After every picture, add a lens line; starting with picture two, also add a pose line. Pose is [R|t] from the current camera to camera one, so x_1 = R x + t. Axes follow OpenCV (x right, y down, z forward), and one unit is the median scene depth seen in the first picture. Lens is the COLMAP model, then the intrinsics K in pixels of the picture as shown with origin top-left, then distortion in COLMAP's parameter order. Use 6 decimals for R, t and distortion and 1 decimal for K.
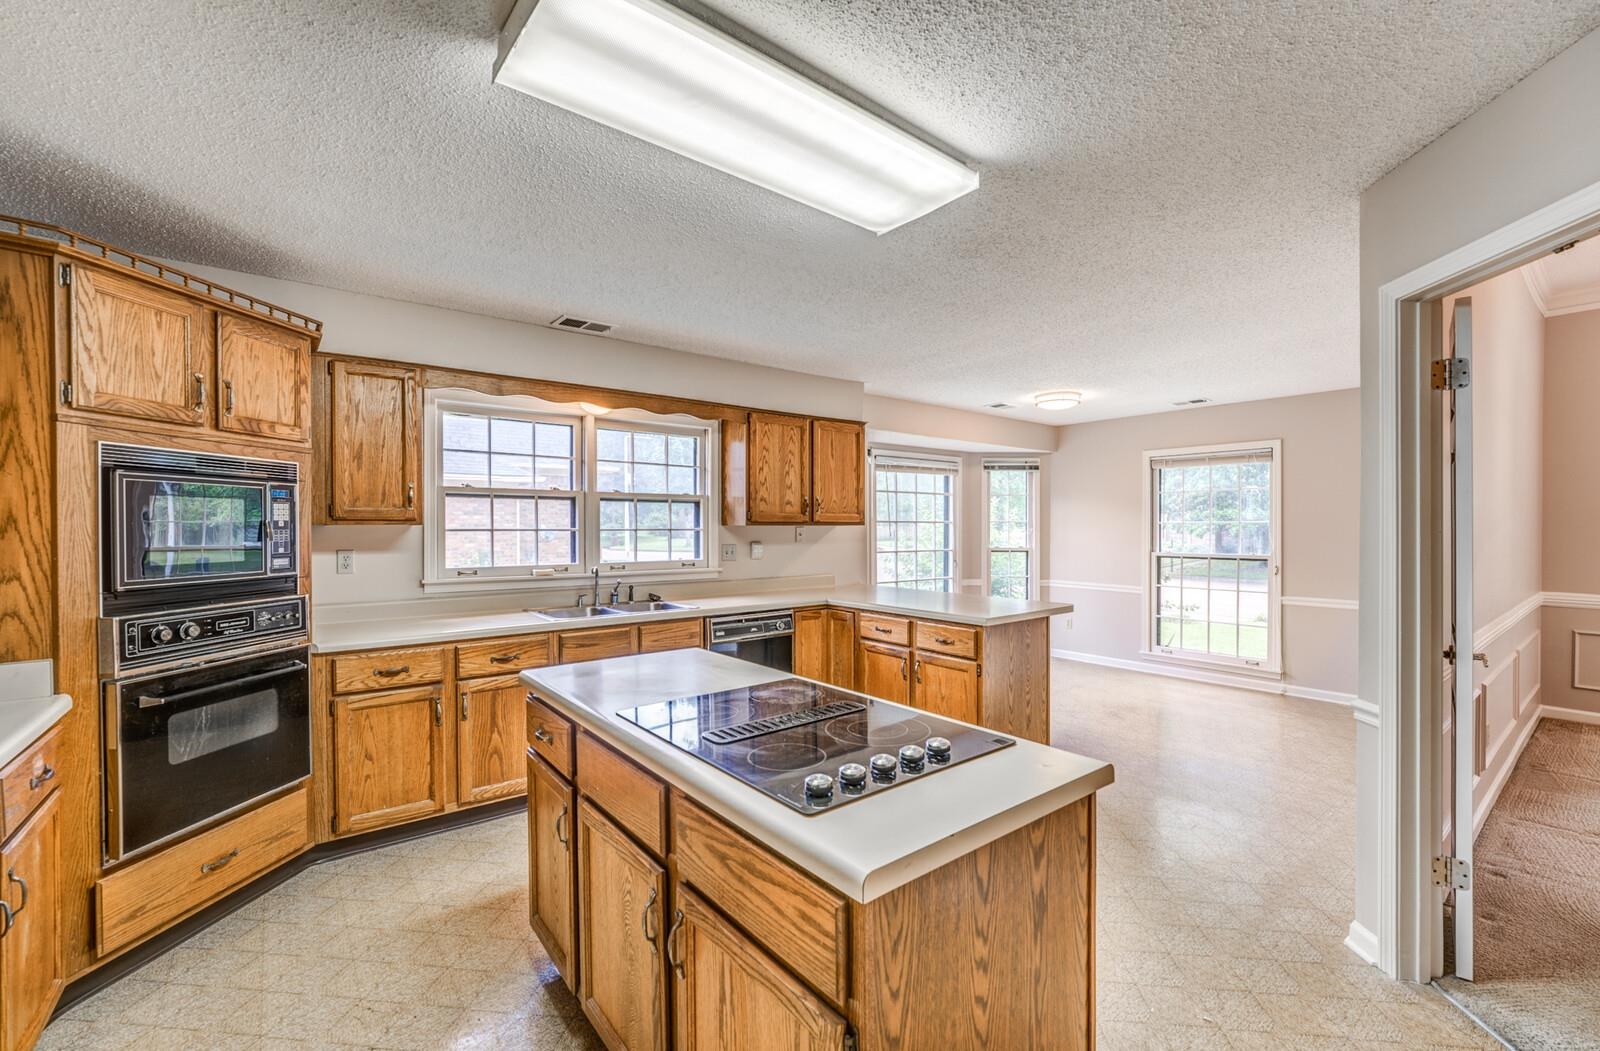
lens RADIAL K [[703.5, 0, 792.0], [0, 703.5, 526.6], [0, 0, 1]] dist [0.004741, 0.000075]
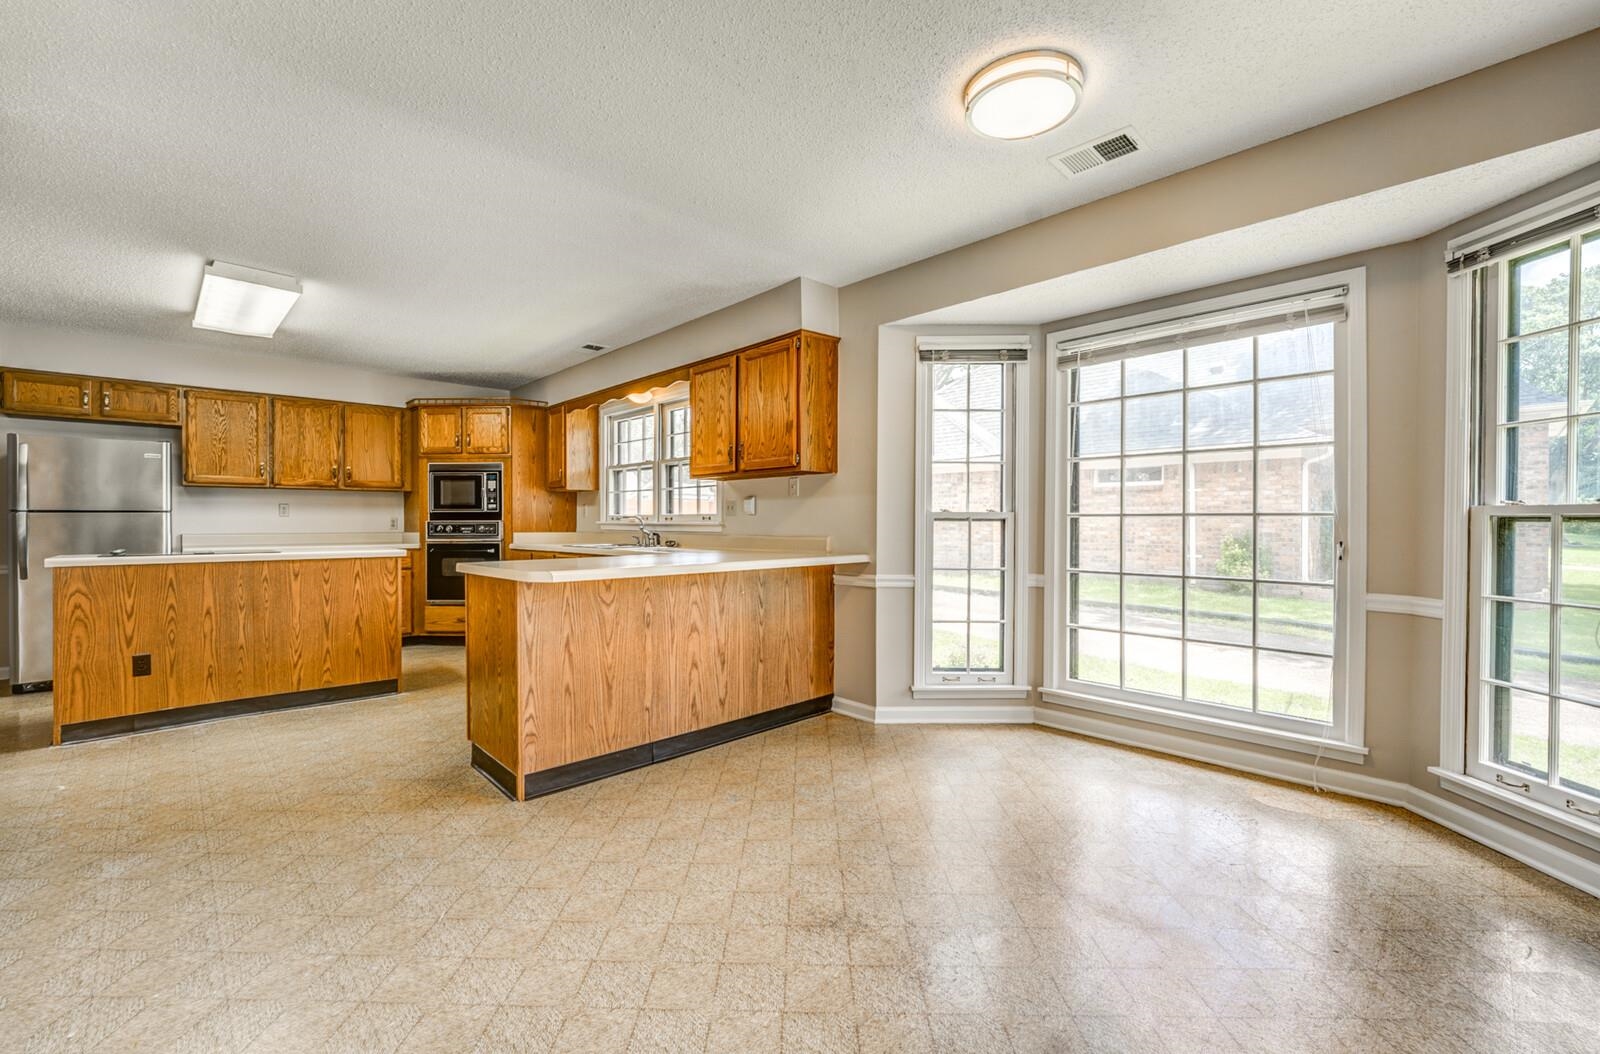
lens RADIAL K [[662.2, 0, 798.4], [0, 662.2, 527.2], [0, 0, 1]] dist [-0.002594, -0.000059]
pose [[0.082761, 0.009671, -0.996523, 1.553334], [0.000990, 0.999952, 0.009787, 0.100290], [0.996569, -0.001796, 0.082747, 1.825394]]
